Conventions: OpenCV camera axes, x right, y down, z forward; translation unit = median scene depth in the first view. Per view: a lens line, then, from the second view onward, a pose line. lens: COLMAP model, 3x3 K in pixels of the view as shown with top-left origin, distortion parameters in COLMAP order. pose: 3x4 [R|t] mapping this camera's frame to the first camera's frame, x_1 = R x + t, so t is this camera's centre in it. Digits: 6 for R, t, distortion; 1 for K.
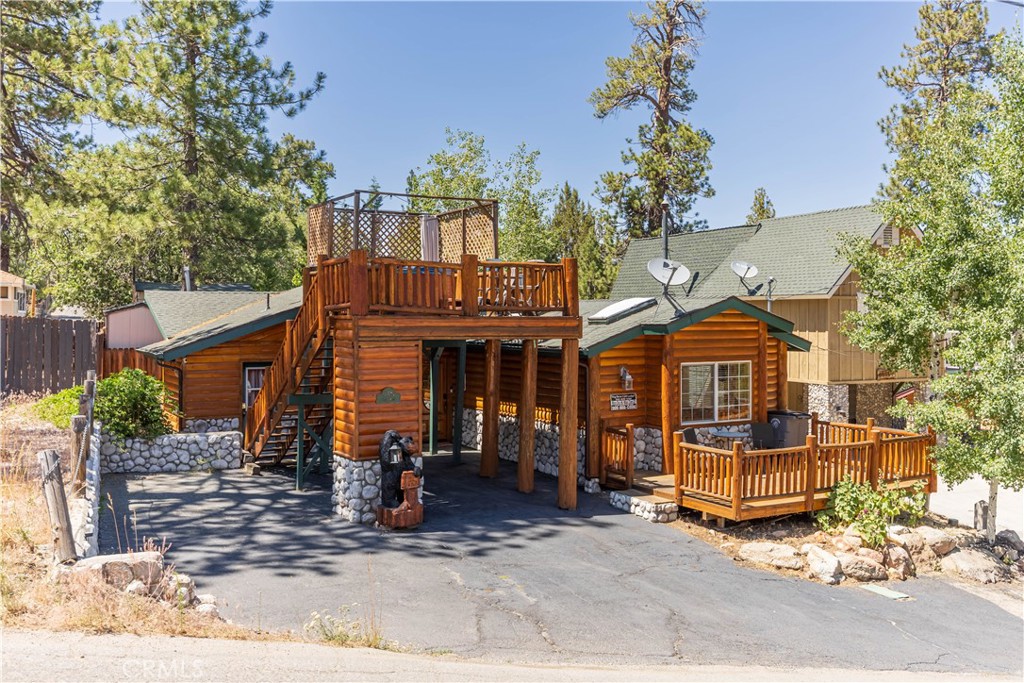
lens RADIAL K [[967.0, 0, 512.0], [0, 967.0, 341.5], [0, 0, 1]] dist [0.006541, -0.001497]
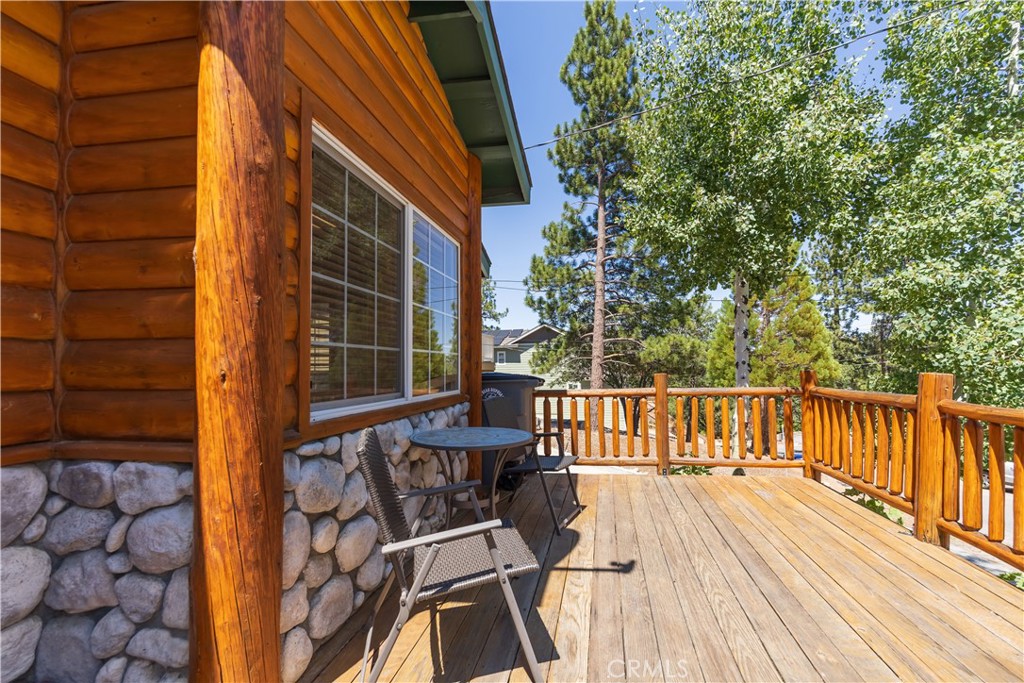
lens RADIAL K [[443.6, 0, 545.7], [0, 443.6, 354.1], [0, 0, 1]] dist [0.001560, 0.000018]
pose [[0.596528, 0.019460, 0.802357, 0.084149], [0.032817, 0.998279, -0.048610, 0.051018], [-0.801921, 0.055328, 0.594862, 0.586820]]
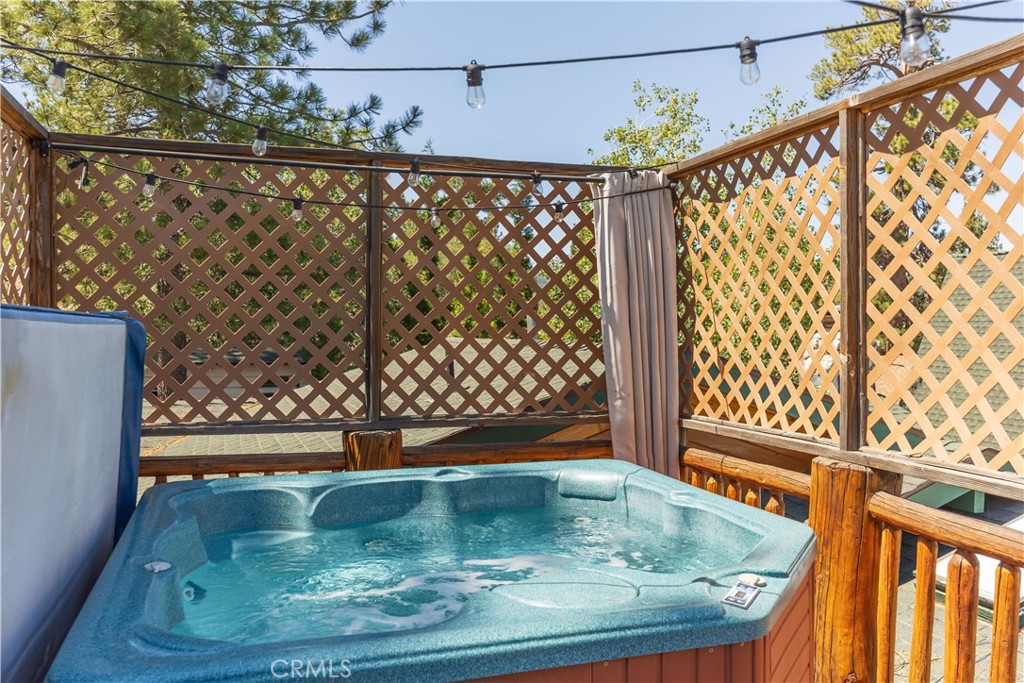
lens RADIAL K [[858.6, 0, 512.0], [0, 858.6, 341.5], [0, 0, 1]] dist [-0.002194, 0.004164]
pose [[0.982028, -0.004291, -0.188688, -0.057498], [0.002803, 0.999963, -0.008154, -0.068372], [0.188716, 0.007478, 0.982003, 0.606221]]
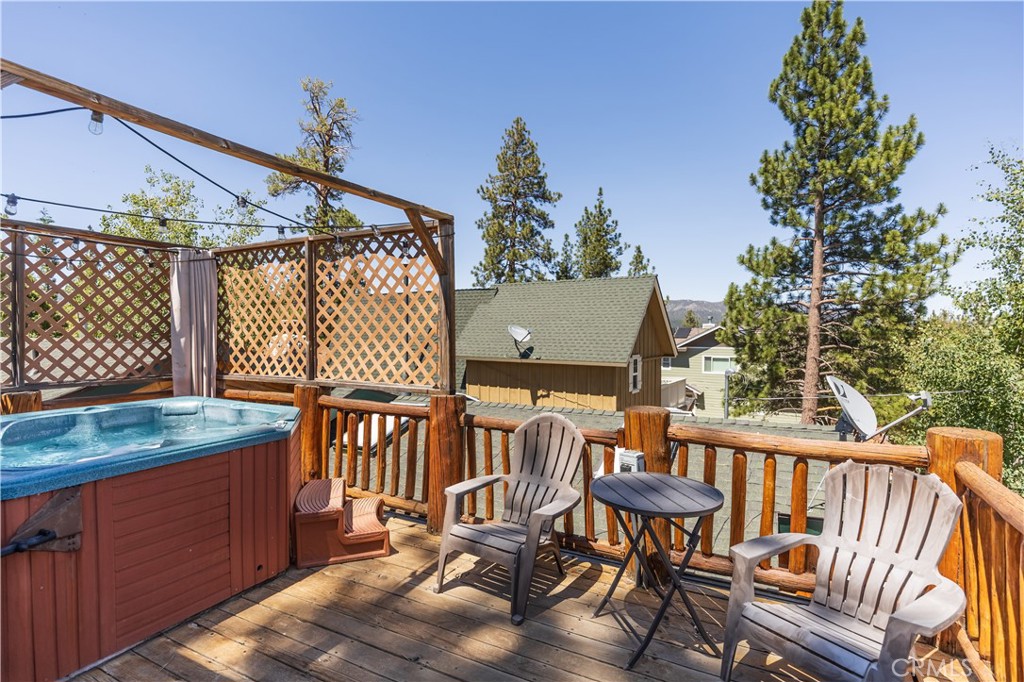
lens RADIAL K [[514.1, 0, 500.2], [0, 514.1, 341.4], [0, 0, 1]] dist [-0.004255, -0.000944]
pose [[0.838631, -0.013252, 0.544538, -0.072903], [0.015437, 0.999881, 0.000559, -0.066600], [-0.544481, 0.007937, 0.838736, 0.556550]]
